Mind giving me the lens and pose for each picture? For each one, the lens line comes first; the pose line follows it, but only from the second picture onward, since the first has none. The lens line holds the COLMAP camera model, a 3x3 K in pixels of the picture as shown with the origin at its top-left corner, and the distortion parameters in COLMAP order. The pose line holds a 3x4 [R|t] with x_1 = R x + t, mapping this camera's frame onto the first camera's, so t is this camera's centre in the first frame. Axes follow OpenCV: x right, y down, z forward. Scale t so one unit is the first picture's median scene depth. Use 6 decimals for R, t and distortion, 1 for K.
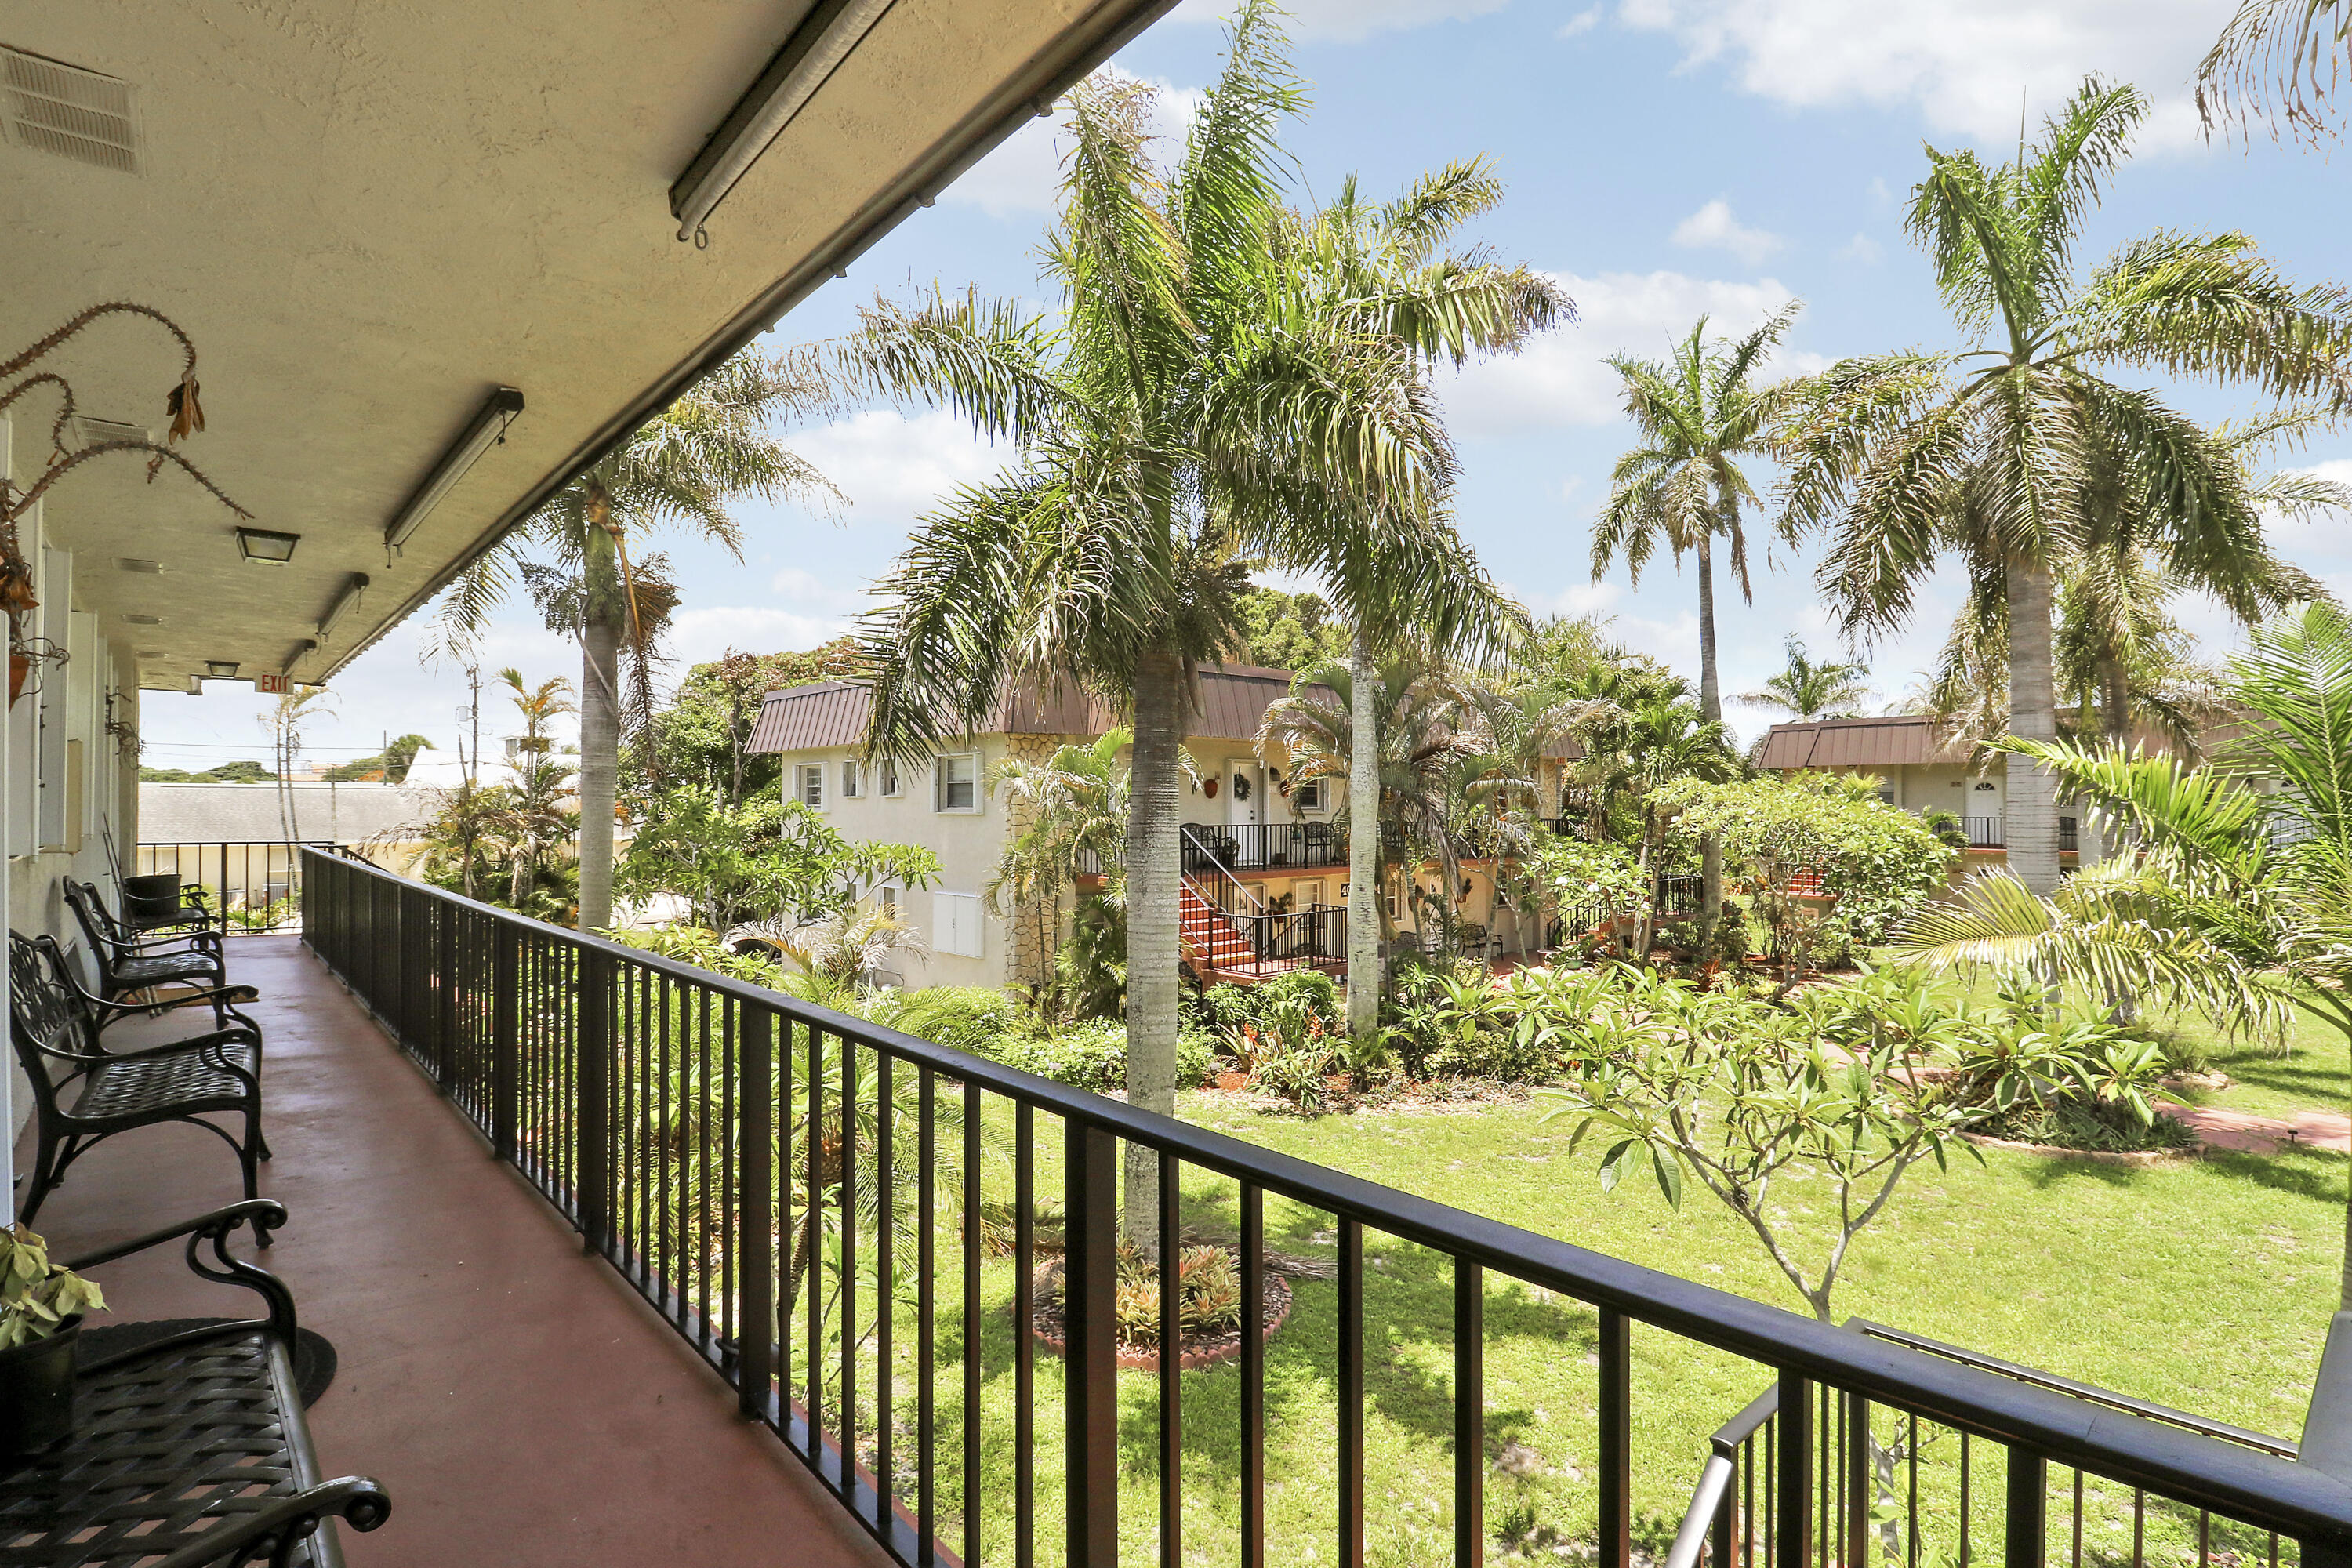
lens RADIAL K [[1100.4, 0, 1184.0], [0, 1100.4, 778.3], [0, 0, 1]] dist [0.001133, -0.014463]
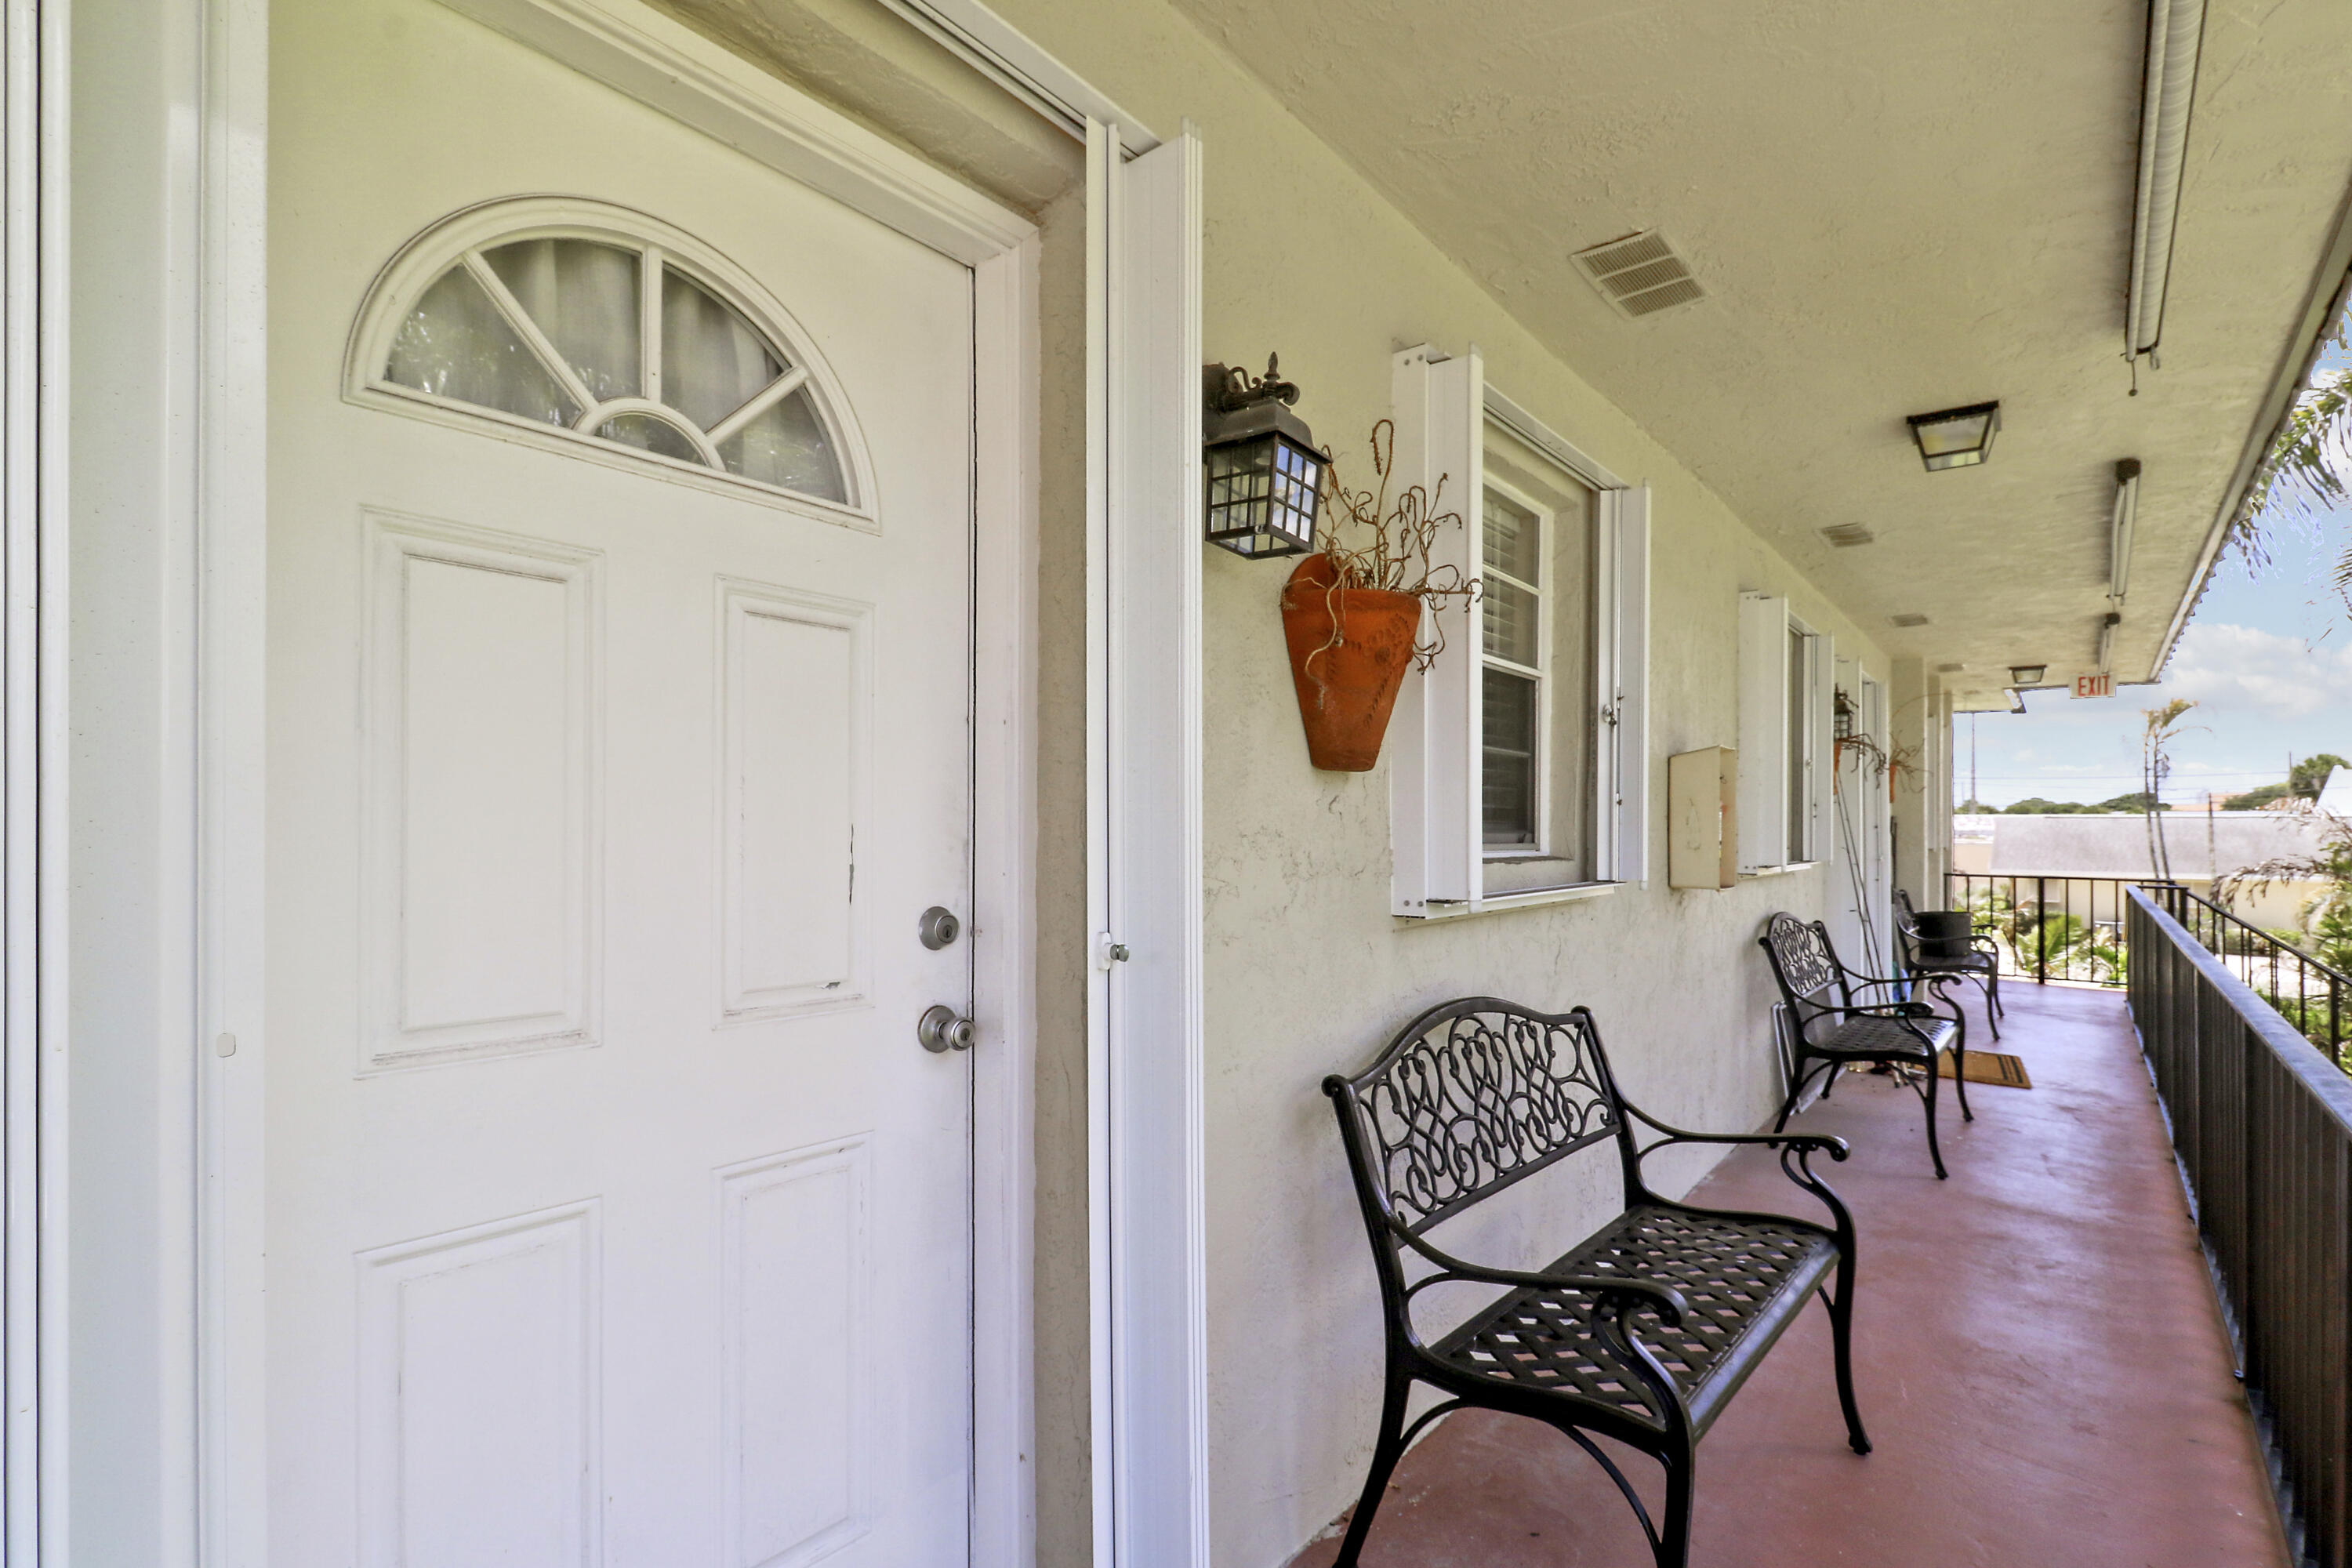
lens RADIAL K [[1100.4, 0, 1184.0], [0, 1100.4, 778.3], [0, 0, 1]] dist [0.001133, -0.014463]
pose [[0.142095, -0.042119, -0.988957, -0.124480], [0.012796, 0.999089, -0.040712, 0.009578], [0.989770, -0.006869, 0.142504, 0.217220]]
